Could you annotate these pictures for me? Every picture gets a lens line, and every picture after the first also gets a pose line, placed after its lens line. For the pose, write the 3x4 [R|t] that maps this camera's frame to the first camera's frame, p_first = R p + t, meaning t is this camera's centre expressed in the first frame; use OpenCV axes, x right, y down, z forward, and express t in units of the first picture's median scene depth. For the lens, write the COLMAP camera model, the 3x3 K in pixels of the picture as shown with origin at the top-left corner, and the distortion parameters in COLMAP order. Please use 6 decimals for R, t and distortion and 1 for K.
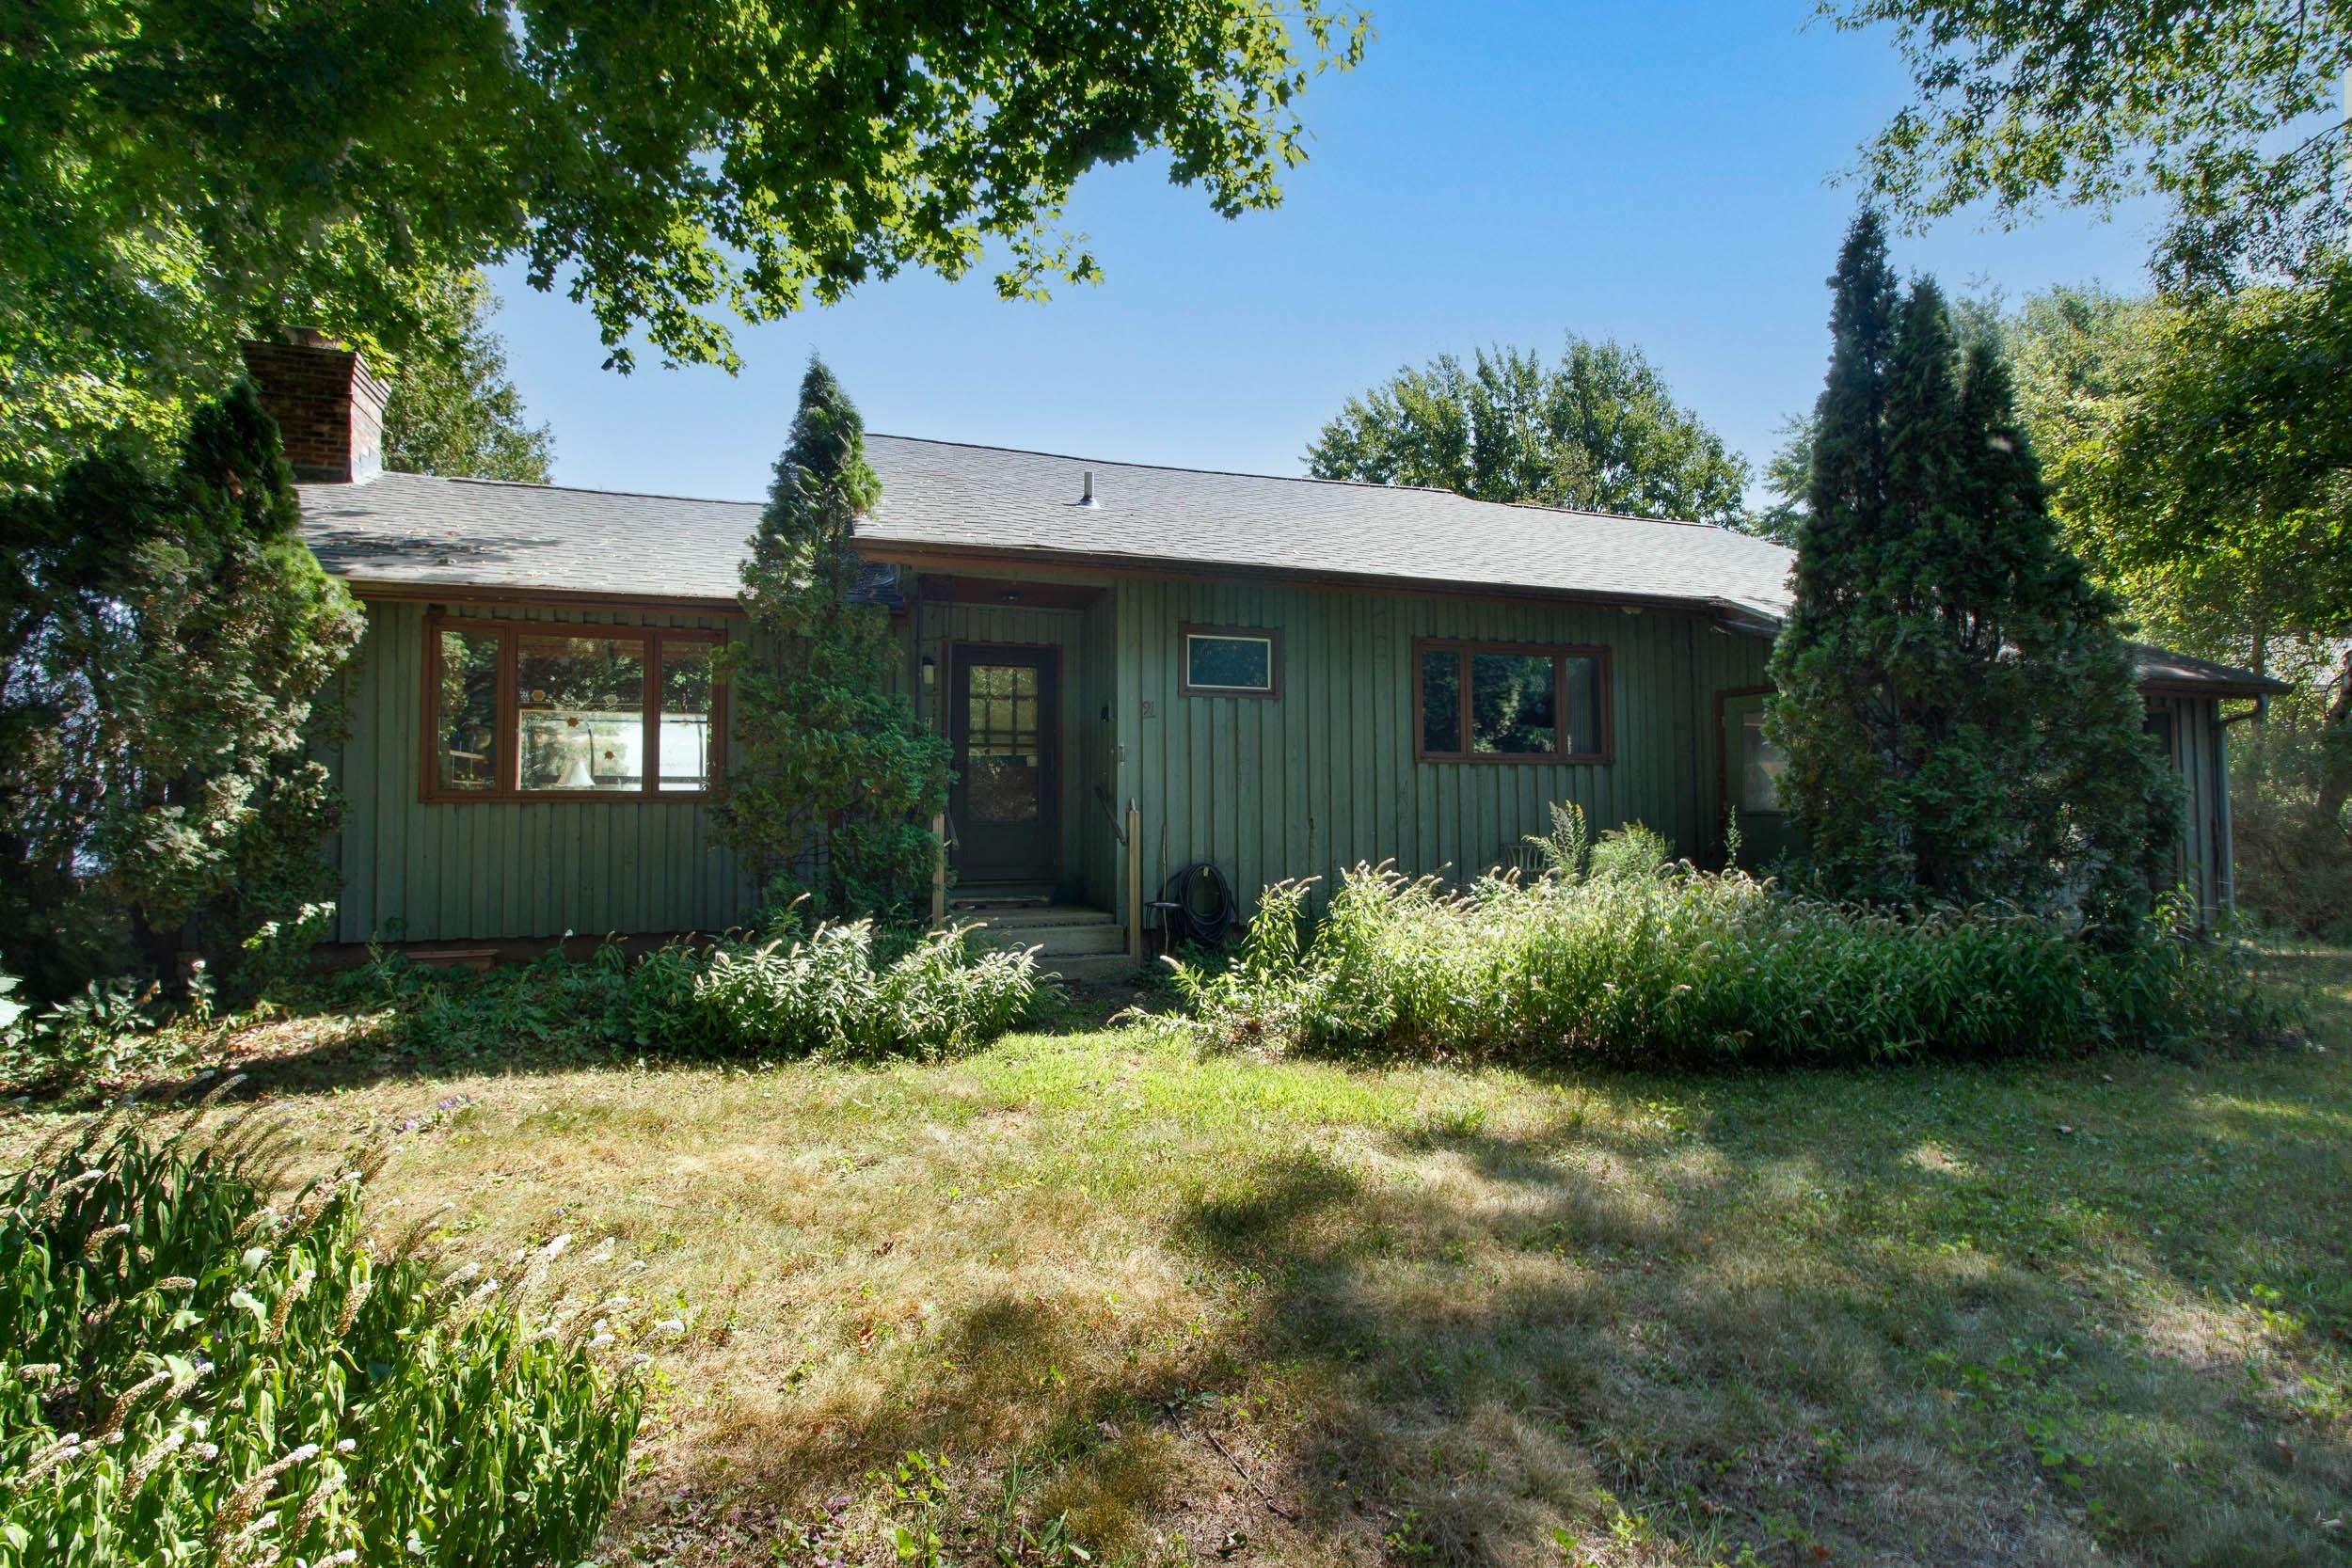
lens RADIAL K [[1088.8, 0, 1184.2], [0, 1088.8, 769.7], [0, 0, 1]] dist [0.001277, 0.000677]
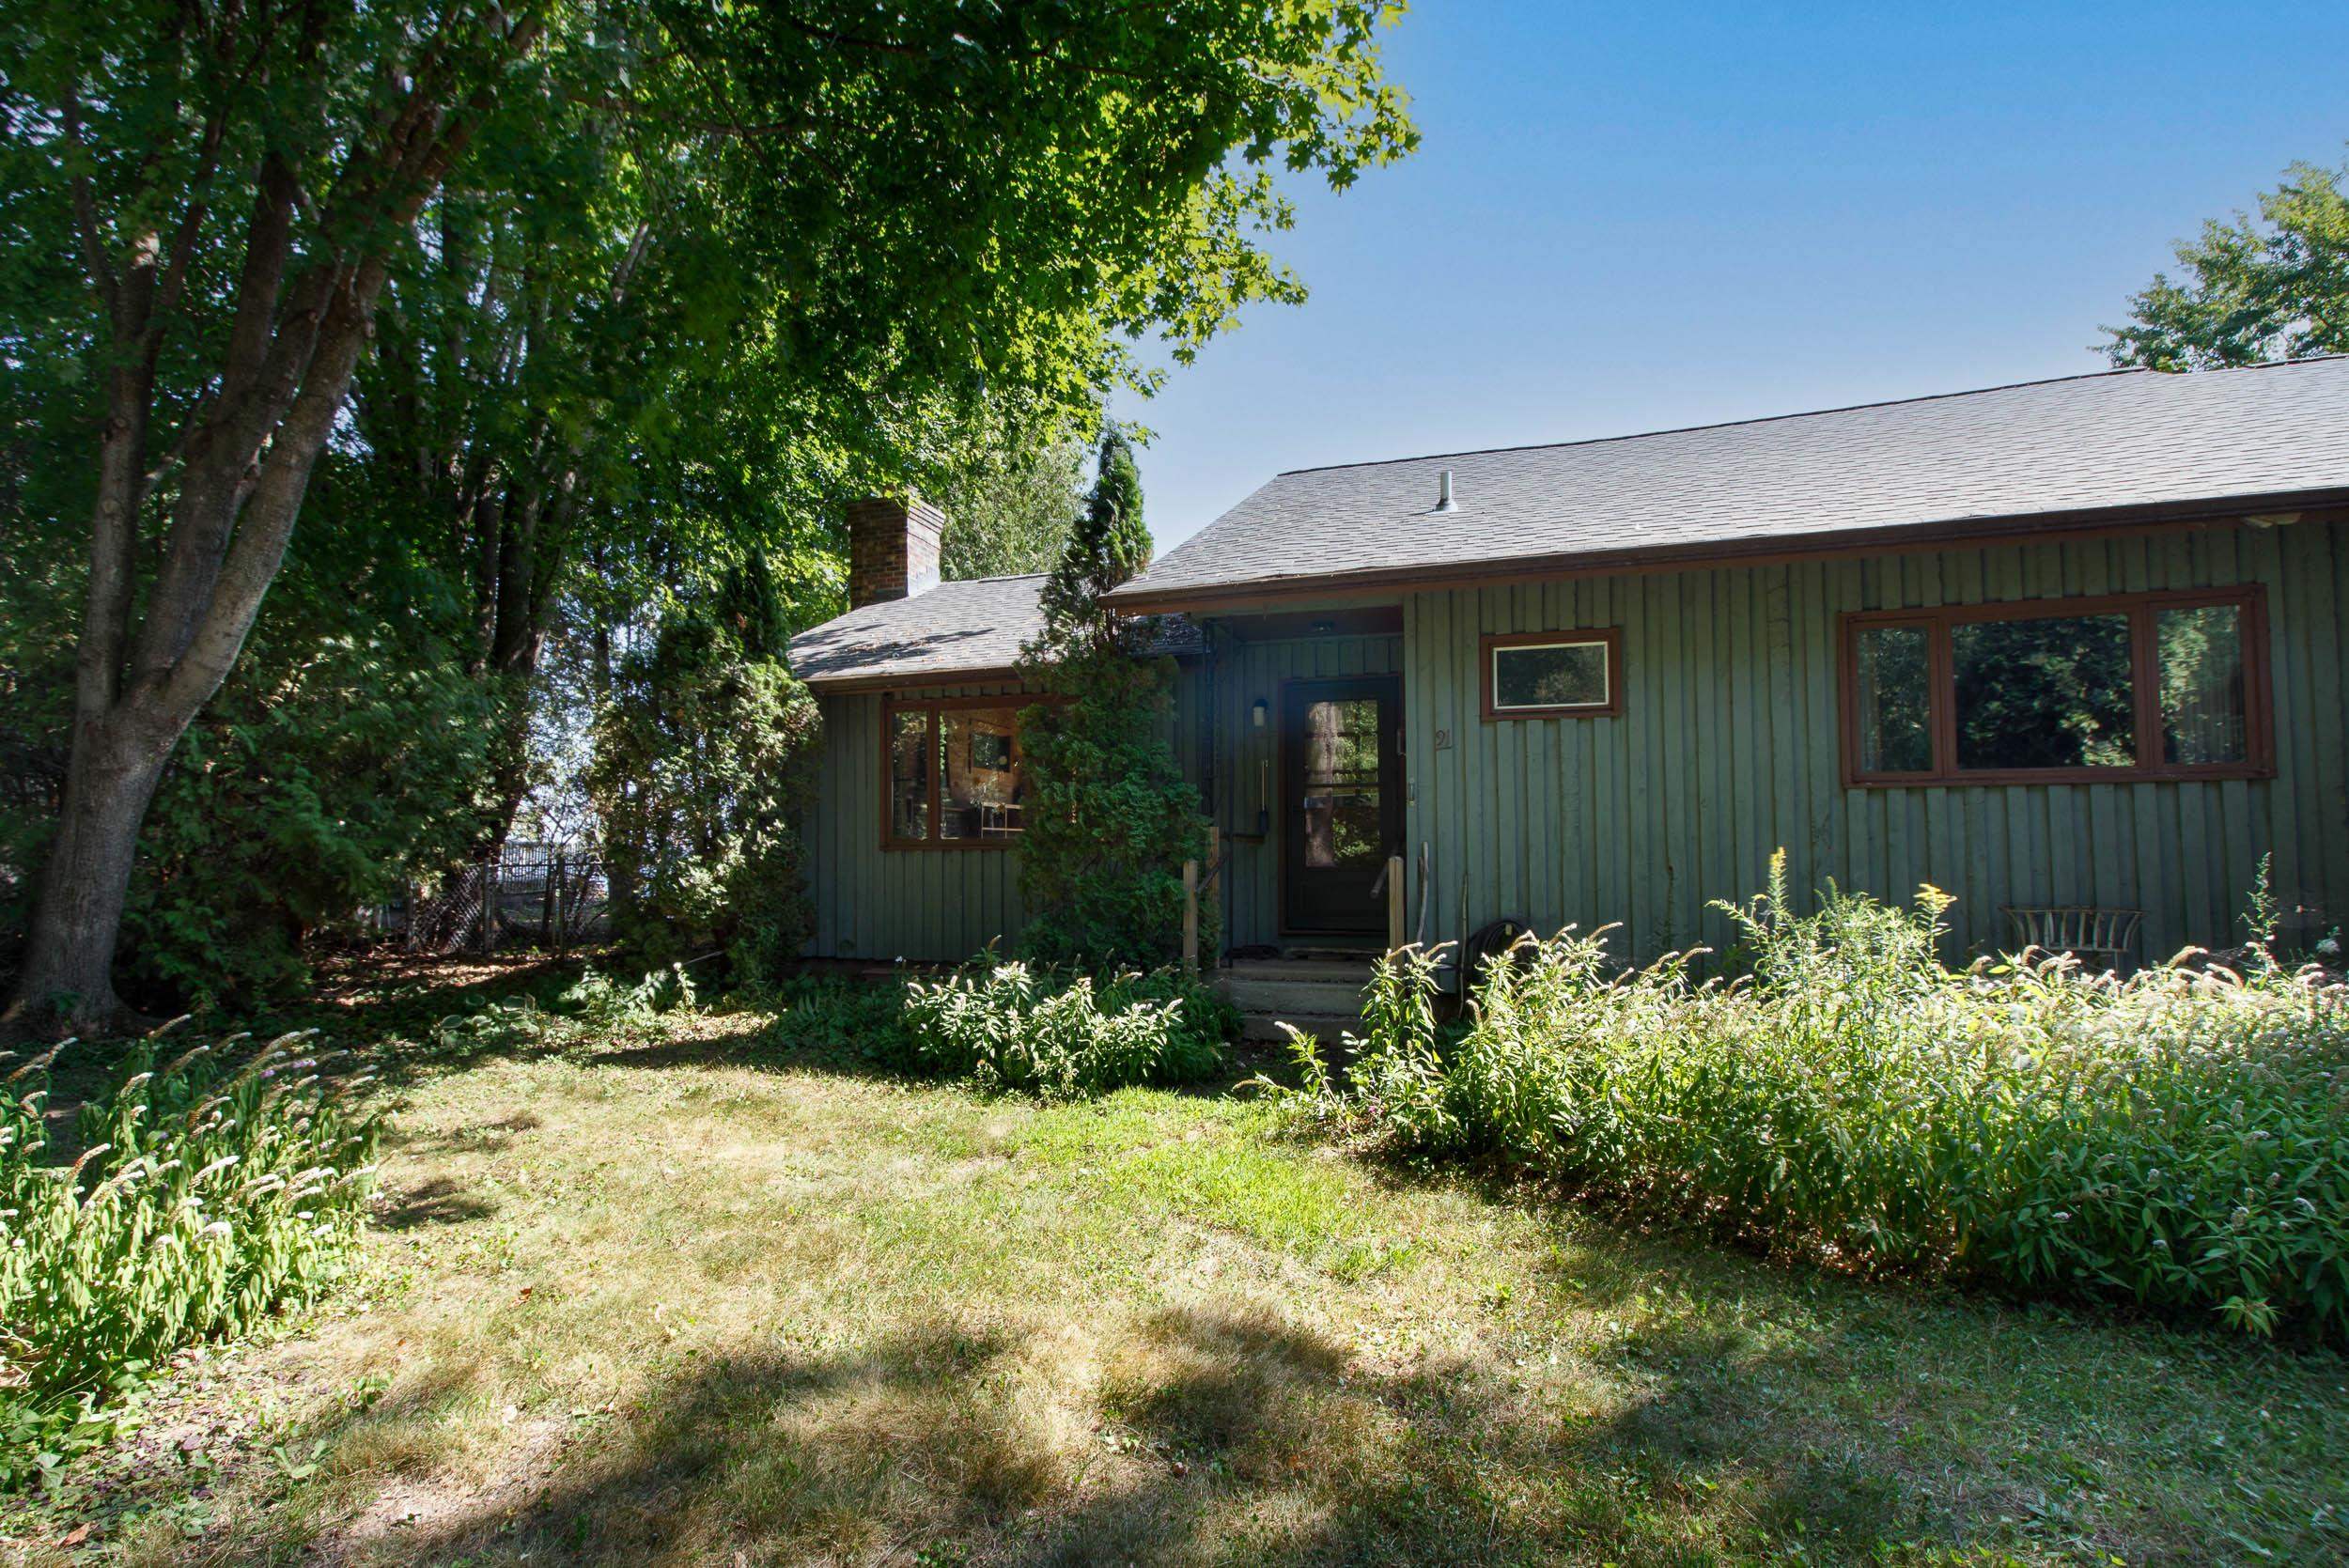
lens RADIAL K [[1178.4, 0, 1174.5], [0, 1178.4, 784.0], [0, 0, 1]] dist [-0.000609, 0.000048]
pose [[0.784719, -0.036330, -0.618786, 0.402470], [0.027278, 0.999338, -0.024080, -0.003450], [0.619251, 0.002016, 0.785190, 0.137452]]
